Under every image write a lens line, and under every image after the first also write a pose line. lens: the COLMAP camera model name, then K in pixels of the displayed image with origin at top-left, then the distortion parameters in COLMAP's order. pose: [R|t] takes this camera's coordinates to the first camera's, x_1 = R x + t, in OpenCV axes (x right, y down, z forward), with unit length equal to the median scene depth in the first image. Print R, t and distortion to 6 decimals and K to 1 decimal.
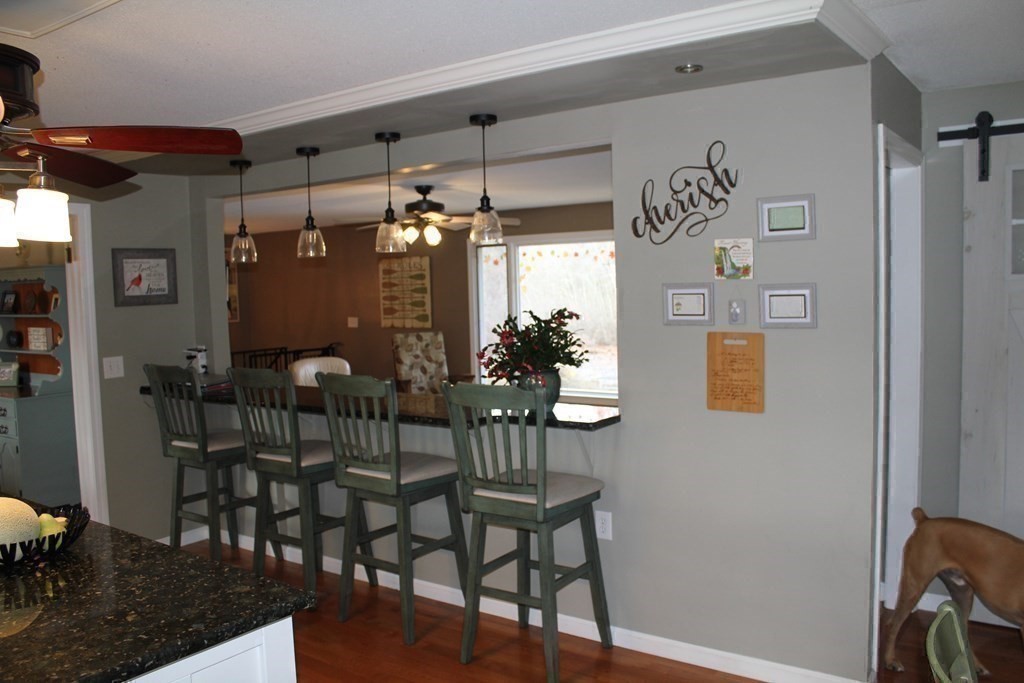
lens RADIAL K [[855.5, 0, 512.3], [0, 855.5, 340.4], [0, 0, 1]] dist [-0.094978, 0.071856]
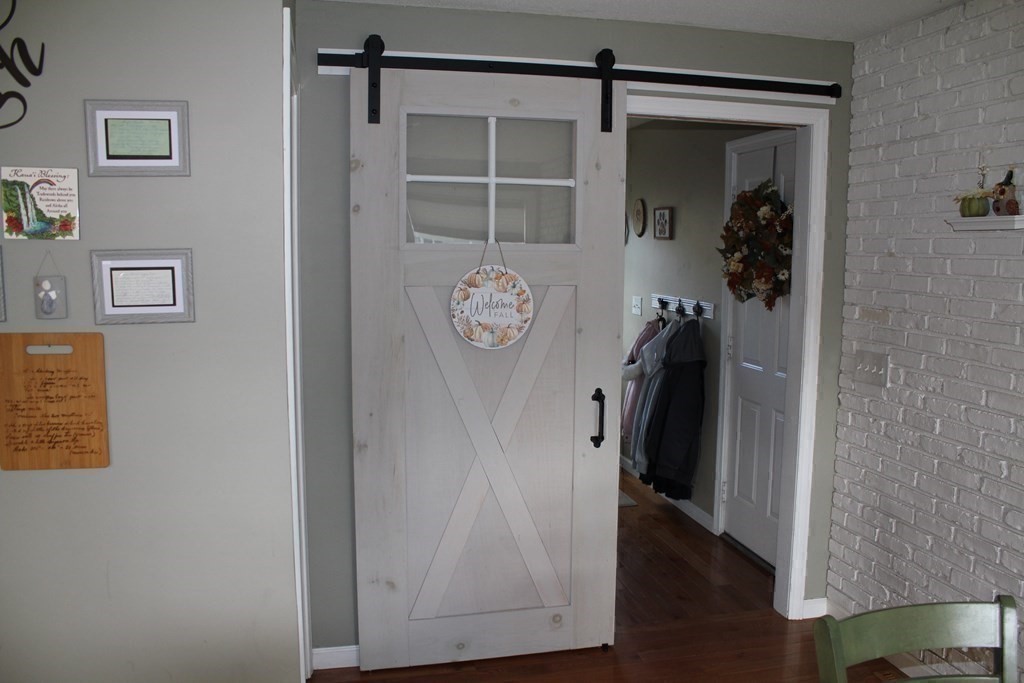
lens RADIAL K [[855.5, 0, 514.1], [0, 855.5, 344.5], [0, 0, 1]] dist [-0.094978, 0.071856]
pose [[0.669936, -0.055559, 0.740337, 0.054835], [0.026129, 0.998343, 0.051276, -0.022375], [-0.741959, -0.015007, 0.670277, 0.390624]]
